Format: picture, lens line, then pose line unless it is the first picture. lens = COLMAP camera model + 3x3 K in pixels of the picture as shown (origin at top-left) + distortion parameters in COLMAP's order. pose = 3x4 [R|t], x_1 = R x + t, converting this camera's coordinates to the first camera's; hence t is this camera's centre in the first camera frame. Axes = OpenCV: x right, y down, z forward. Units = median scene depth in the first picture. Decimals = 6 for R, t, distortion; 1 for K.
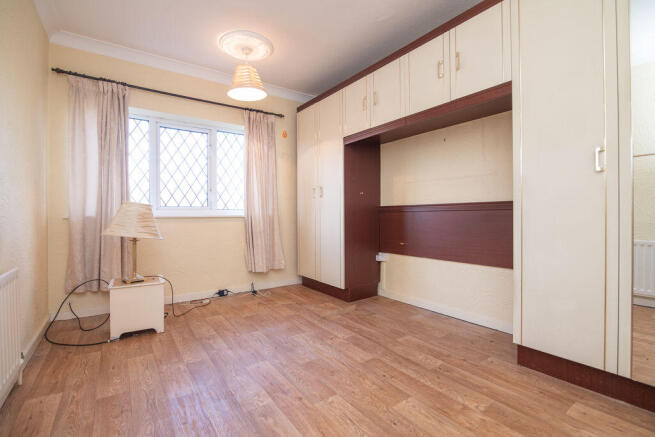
lens RADIAL K [[302.9, 0, 326.6], [0, 302.9, 215.1], [0, 0, 1]] dist [-0.012018, 0.000137]
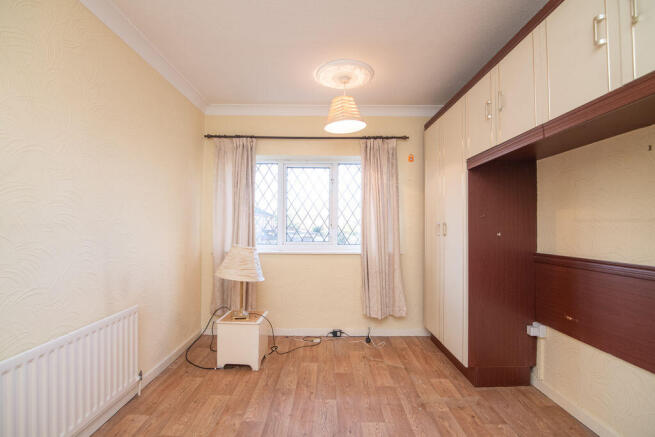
lens RADIAL K [[303.6, 0, 327.5], [0, 303.6, 218.5], [0, 0, 1]] dist [-0.013573, -0.000167]
pose [[0.816328, -0.002544, -0.577583, 0.202853], [-0.011718, 0.999712, -0.020965, -0.092933], [0.577470, 0.023883, 0.816062, 0.206874]]
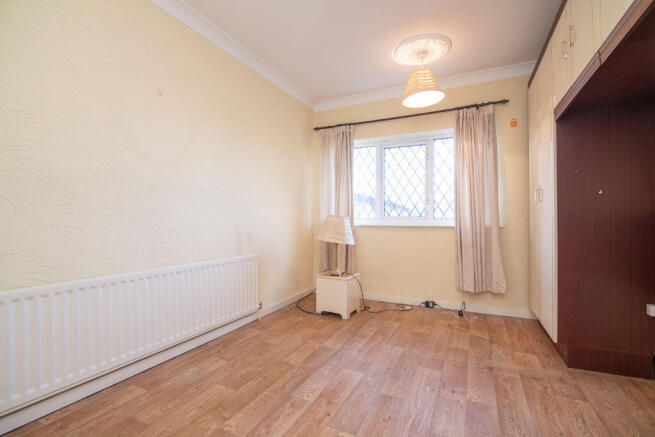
lens RADIAL K [[302.9, 0, 326.6], [0, 302.9, 215.1], [0, 0, 1]] dist [-0.012018, 0.000137]
pose [[0.474696, -0.009331, -0.880100, 0.391015], [-0.008338, 0.999851, -0.015098, -0.014998], [0.880110, 0.014505, 0.474548, 0.258041]]
